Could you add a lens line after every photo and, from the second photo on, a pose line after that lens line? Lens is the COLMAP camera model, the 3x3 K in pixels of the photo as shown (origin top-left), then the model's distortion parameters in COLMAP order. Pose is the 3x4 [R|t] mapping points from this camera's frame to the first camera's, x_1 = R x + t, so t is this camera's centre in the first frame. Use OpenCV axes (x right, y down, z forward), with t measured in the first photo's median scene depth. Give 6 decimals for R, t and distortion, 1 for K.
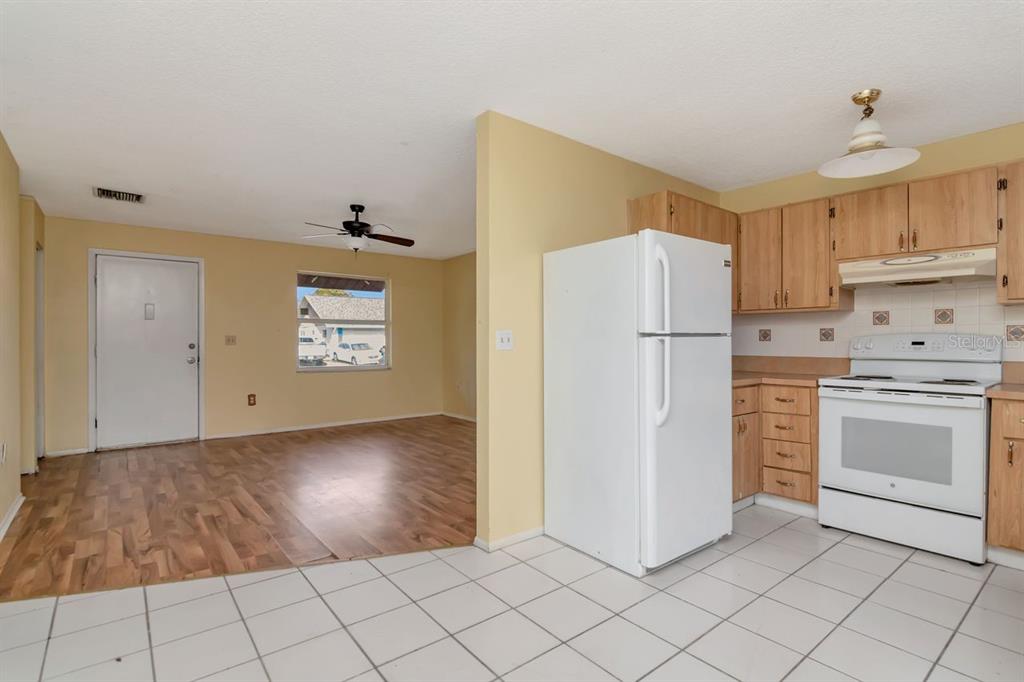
lens RADIAL K [[500.4, 0, 512.0], [0, 500.4, 341.0], [0, 0, 1]] dist [-0.011844, -0.001045]
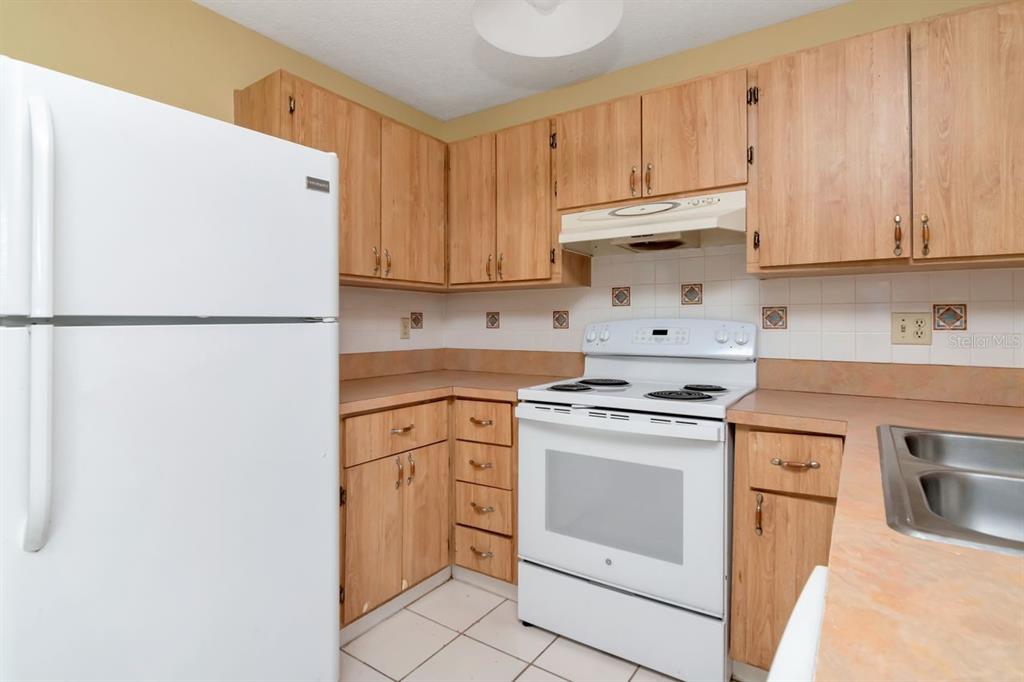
lens RADIAL K [[506.2, 0, 517.5], [0, 506.2, 322.9], [0, 0, 1]] dist [-0.011028, -0.000613]
pose [[0.956090, 0.000058, 0.293074, 0.424285], [0.001305, 0.999989, -0.004456, -0.006002], [-0.293071, 0.004643, 0.956079, 0.383761]]
